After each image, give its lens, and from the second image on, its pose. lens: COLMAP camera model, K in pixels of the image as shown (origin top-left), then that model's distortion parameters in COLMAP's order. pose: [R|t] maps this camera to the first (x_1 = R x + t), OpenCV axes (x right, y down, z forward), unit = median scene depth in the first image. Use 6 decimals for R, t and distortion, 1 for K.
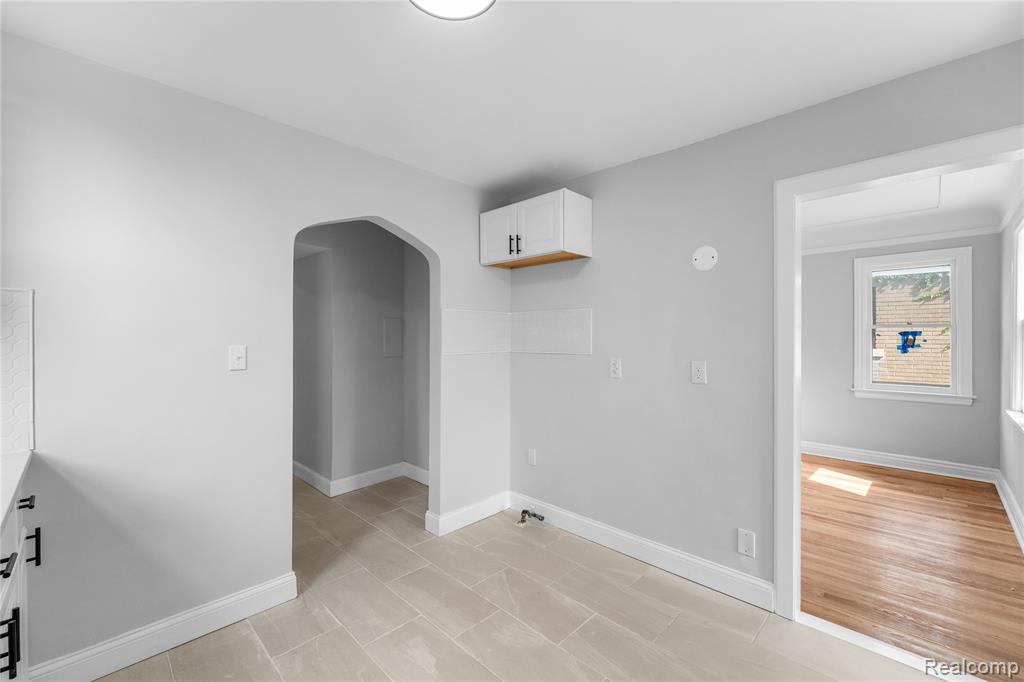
lens RADIAL K [[427.6, 0, 511.9], [0, 427.6, 337.4], [0, 0, 1]] dist [0.001400, 0.000820]
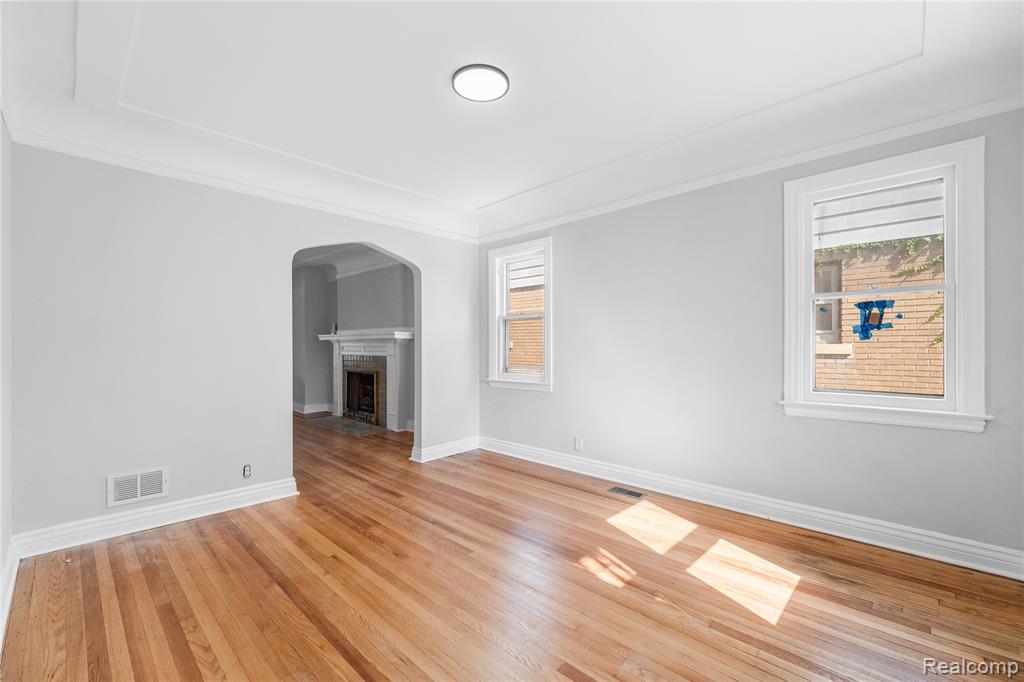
lens RADIAL K [[427.6, 0, 512.0], [0, 427.6, 346.1], [0, 0, 1]] dist [0.001400, 0.000820]
pose [[0.999905, -0.002437, 0.013585, 0.405119], [0.002394, 0.999992, 0.003137, 0.040503], [-0.013592, -0.003104, 0.999903, 0.402635]]
